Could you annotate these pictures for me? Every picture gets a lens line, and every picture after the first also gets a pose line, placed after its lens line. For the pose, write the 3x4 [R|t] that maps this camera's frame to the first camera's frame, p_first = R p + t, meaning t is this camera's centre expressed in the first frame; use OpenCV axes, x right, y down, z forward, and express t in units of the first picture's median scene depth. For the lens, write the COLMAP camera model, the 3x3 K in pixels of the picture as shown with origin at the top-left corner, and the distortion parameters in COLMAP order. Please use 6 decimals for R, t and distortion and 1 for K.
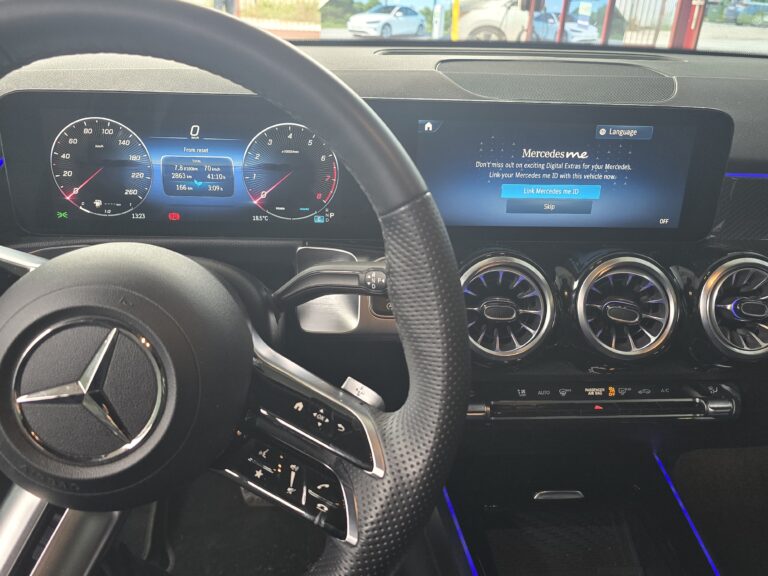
lens RADIAL K [[638.6, 0, 388.7], [0, 638.6, 290.8], [0, 0, 1]] dist [0.067384, -0.078994]
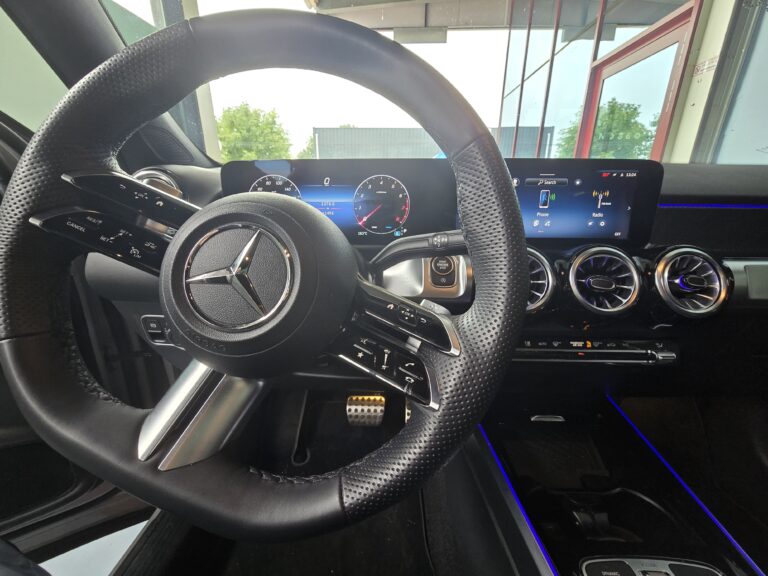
lens RADIAL K [[315.6, 0, 385.5], [0, 315.6, 292.4], [0, 0, 1]] dist [0.000894, -0.000018]
pose [[0.993228, -0.000974, -0.116180, -0.049435], [-0.013110, 0.992639, -0.120398, 0.153072], [0.115442, 0.121105, 0.985904, 0.230609]]
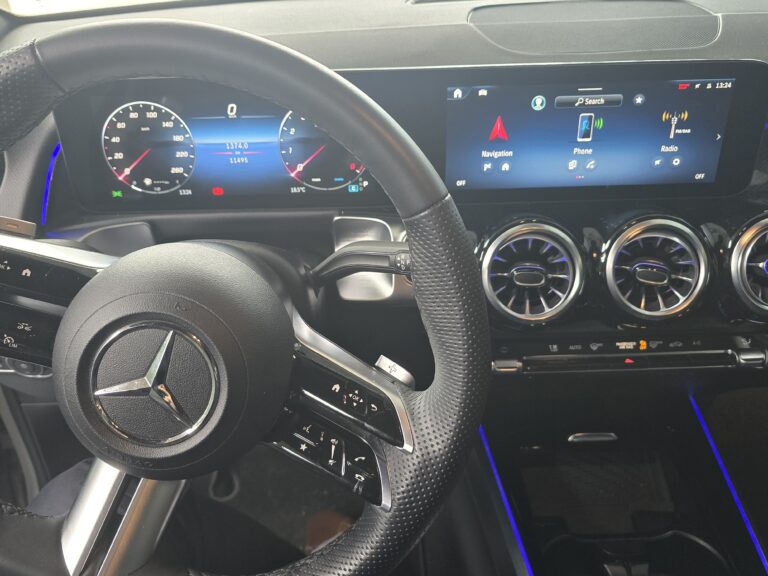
lens RADIAL K [[640.5, 0, 384.0], [0, 640.5, 288.0], [0, 0, 1]] dist [0.058762, -0.079927]
pose [[0.996267, -0.021514, -0.083596, 0.026353], [0.031319, 0.992542, 0.117808, -0.080206], [0.080438, -0.119987, 0.989511, -0.050056]]
